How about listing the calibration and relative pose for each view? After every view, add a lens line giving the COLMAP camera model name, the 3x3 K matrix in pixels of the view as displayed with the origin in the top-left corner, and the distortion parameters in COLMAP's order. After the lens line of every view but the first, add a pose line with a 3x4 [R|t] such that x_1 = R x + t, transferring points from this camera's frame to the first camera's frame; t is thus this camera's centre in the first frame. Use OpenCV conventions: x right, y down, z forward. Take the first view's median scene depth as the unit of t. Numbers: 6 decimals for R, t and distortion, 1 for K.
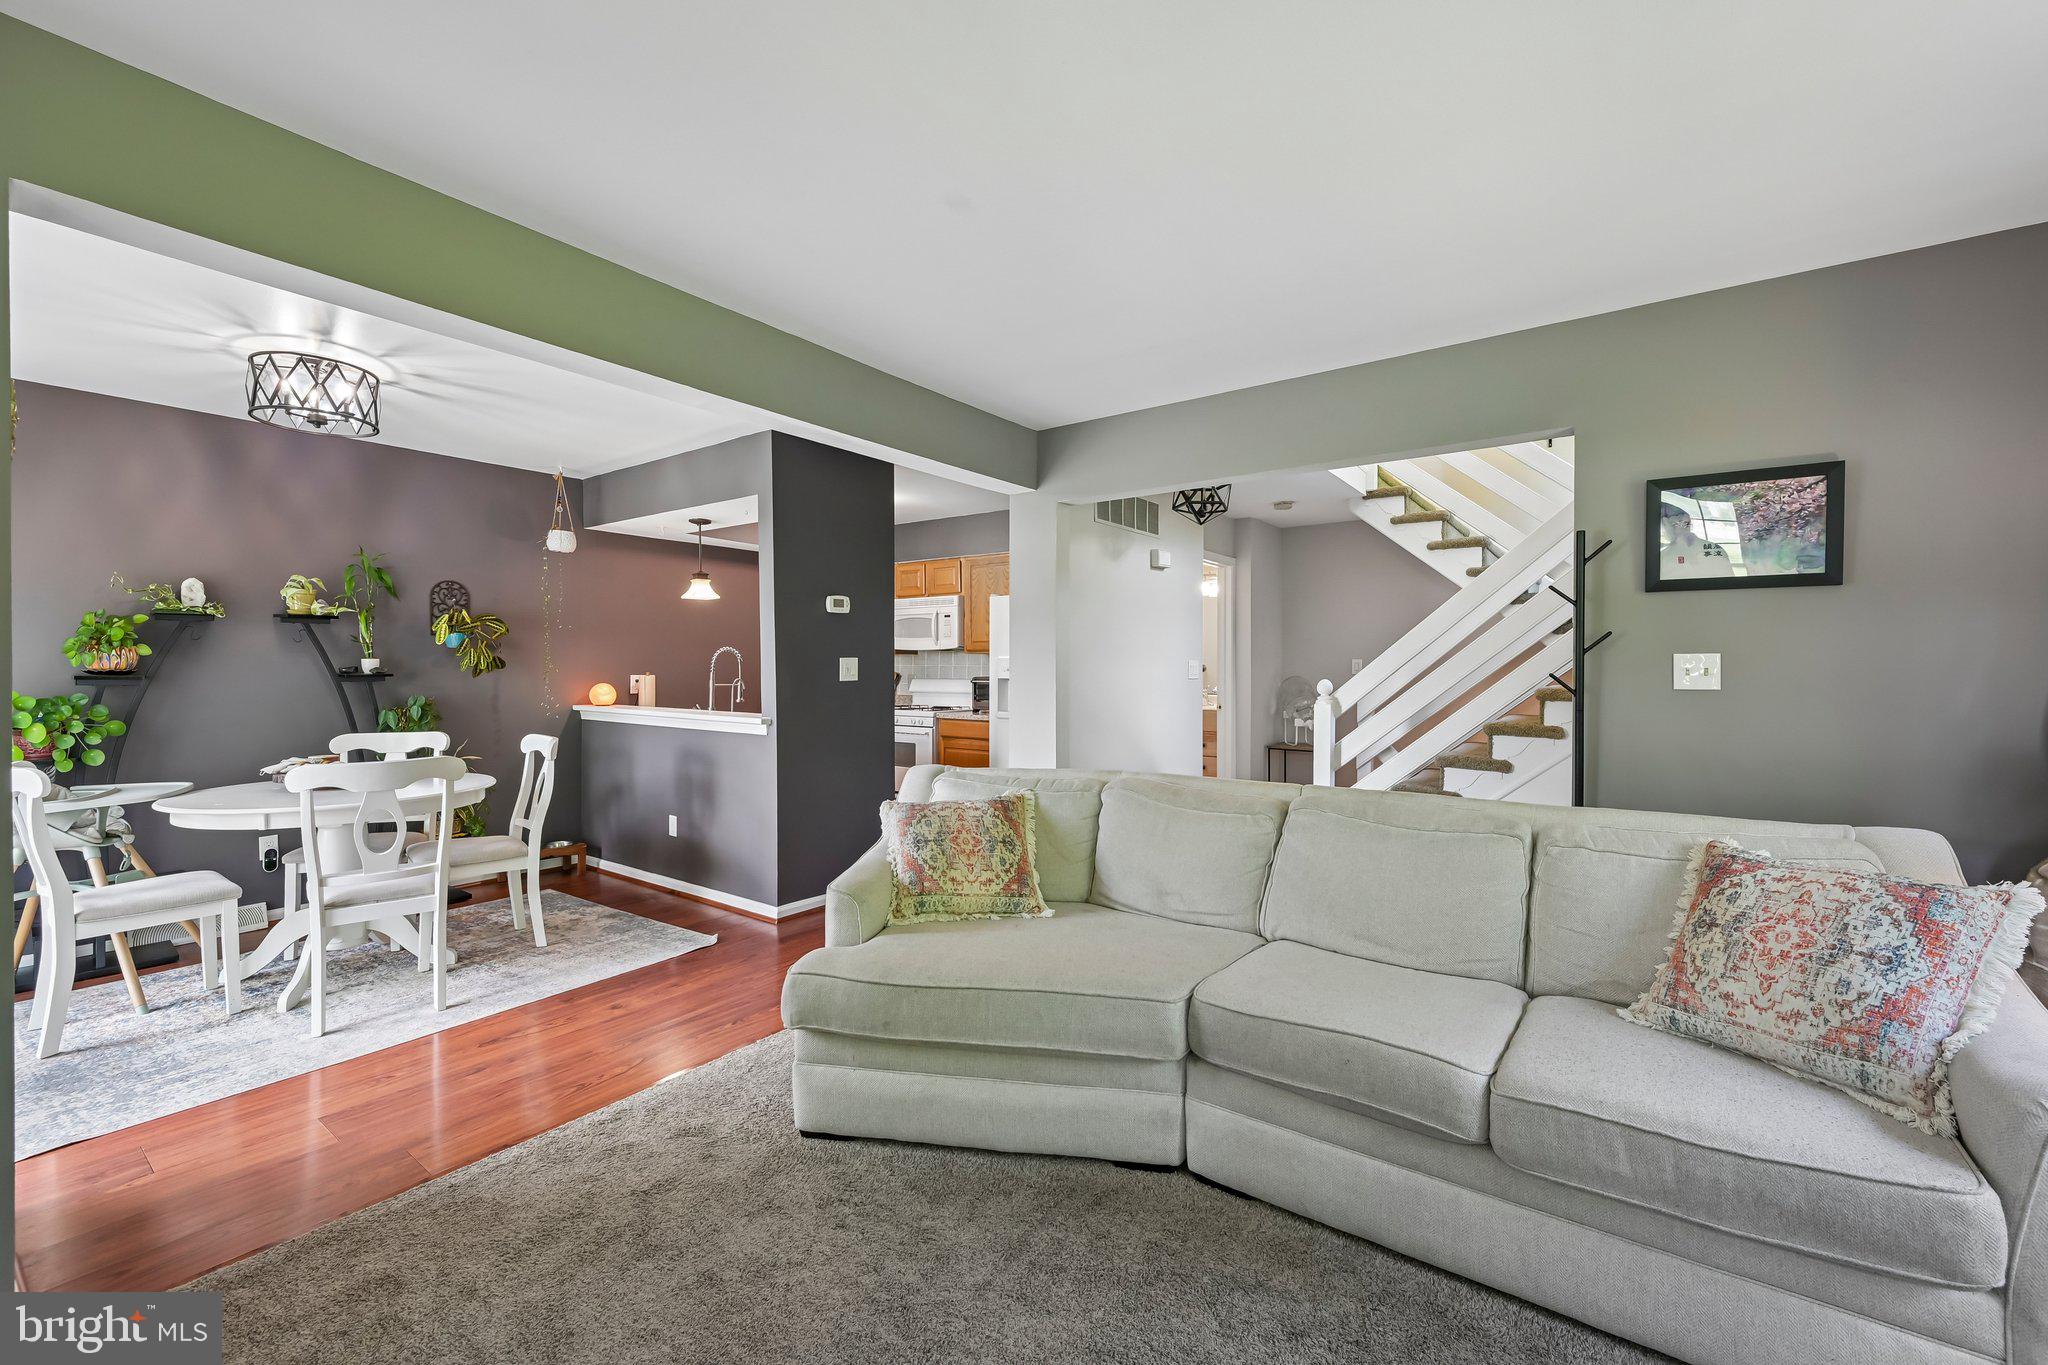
lens RADIAL K [[821.2, 0, 1016.6], [0, 821.2, 668.6], [0, 0, 1]] dist [-0.000600, 0.000717]
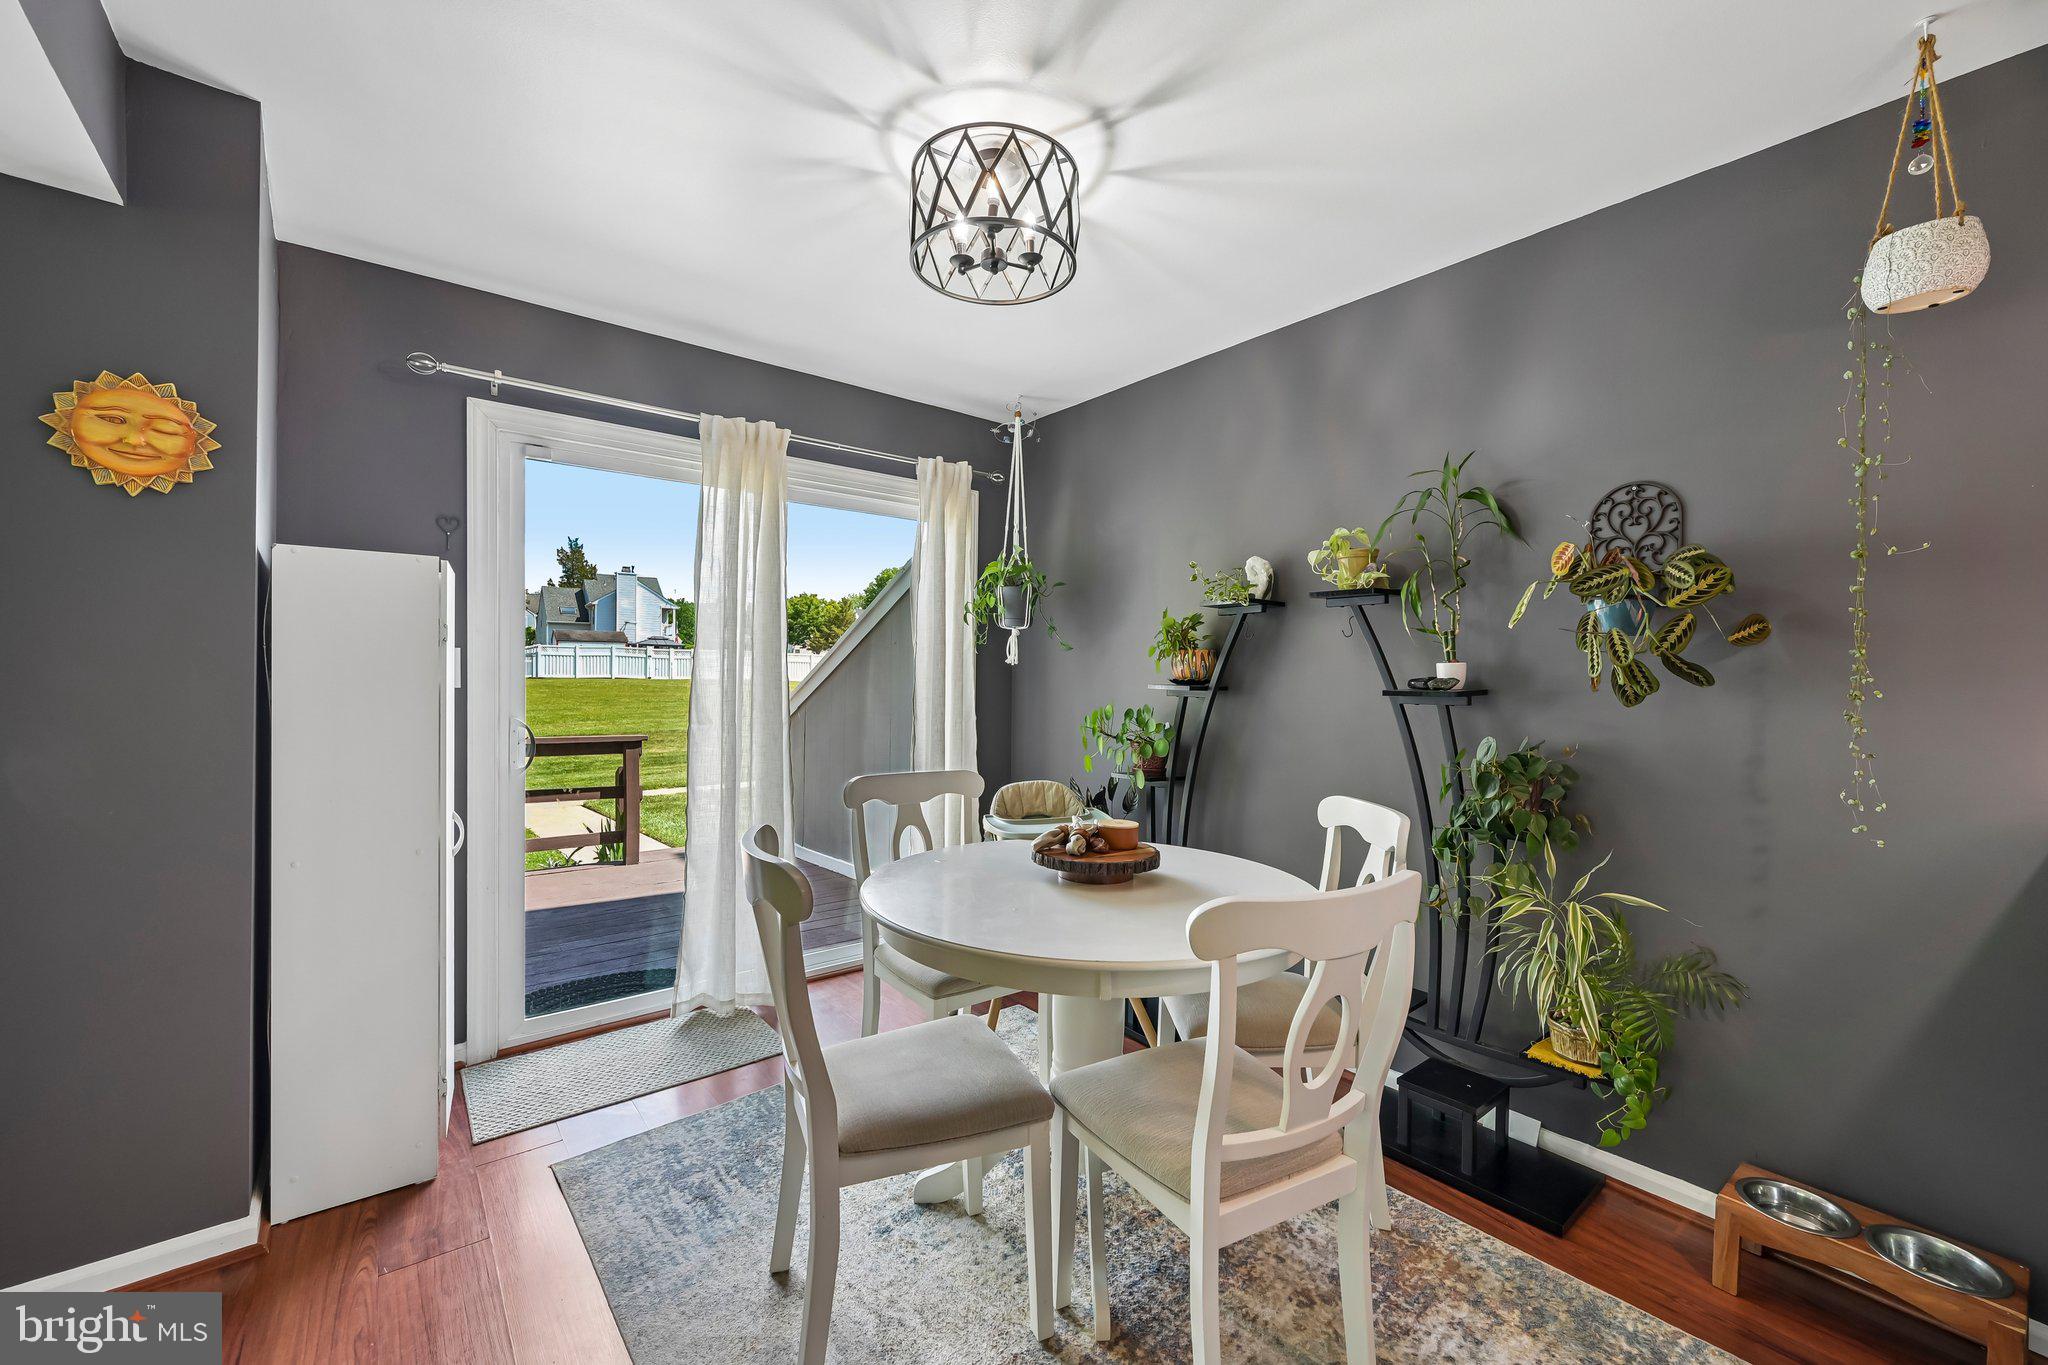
lens RADIAL K [[821.2, 0, 1034.9], [0, 821.2, 682.8], [0, 0, 1]] dist [-0.000600, 0.000717]
pose [[-0.256108, 0.007813, -0.966617, -0.212790], [-0.014542, 0.999823, 0.011934, -0.001336], [0.966539, 0.017113, -0.255949, 0.917551]]
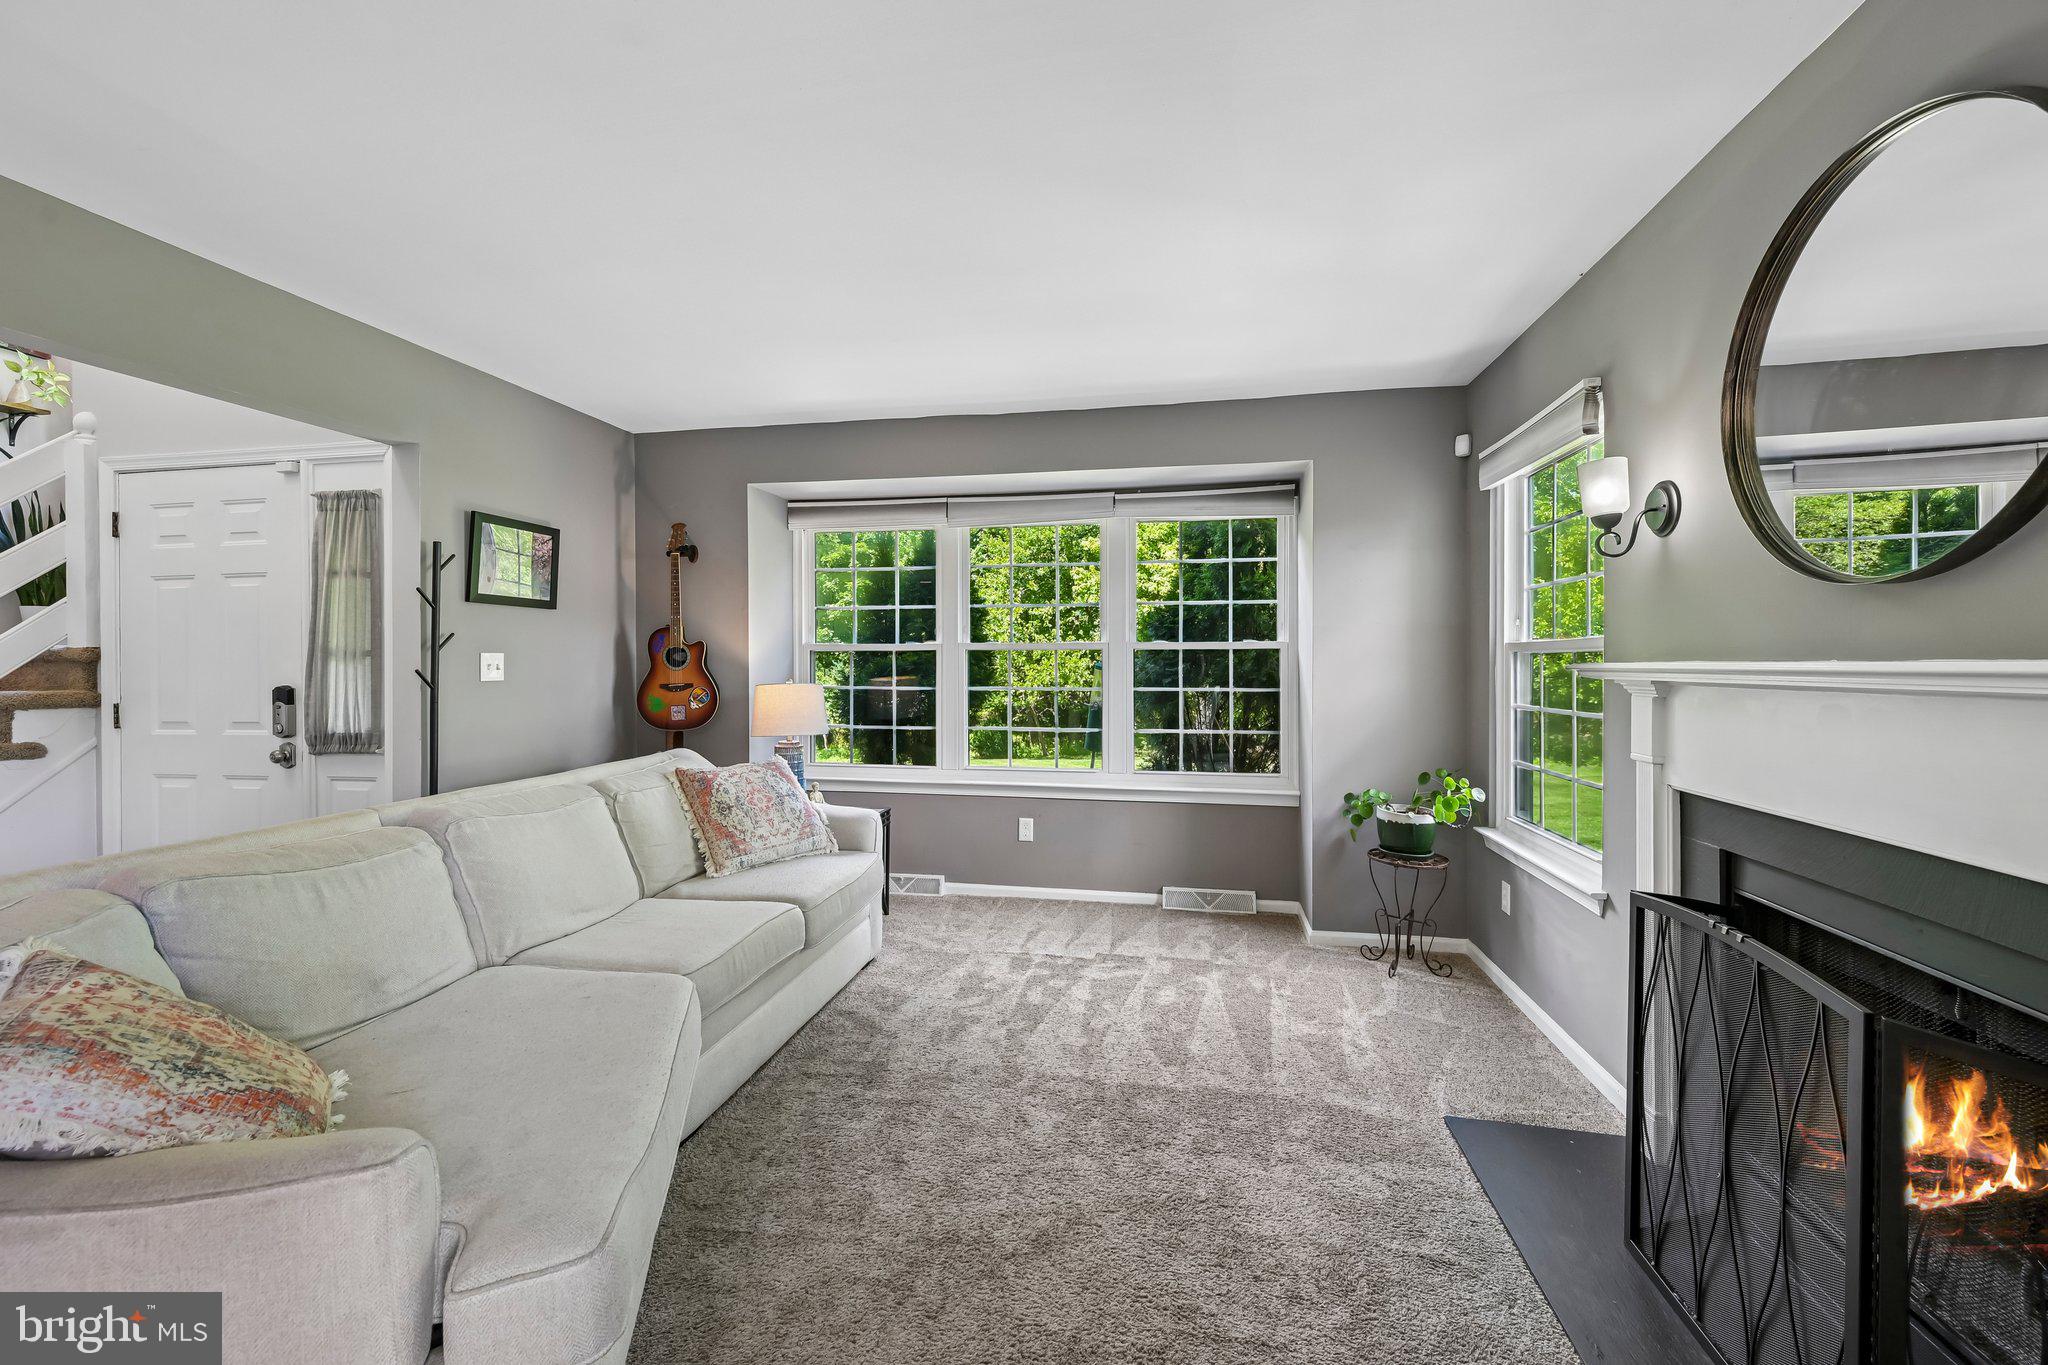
lens RADIAL K [[821.2, 0, 1025.0], [0, 821.2, 664.2], [0, 0, 1]] dist [-0.000600, 0.000717]
pose [[-0.427881, -0.000622, 0.903835, -0.448913], [0.005588, 0.999979, 0.003334, -0.000283], [-0.903818, 0.006477, -0.427869, 0.512387]]
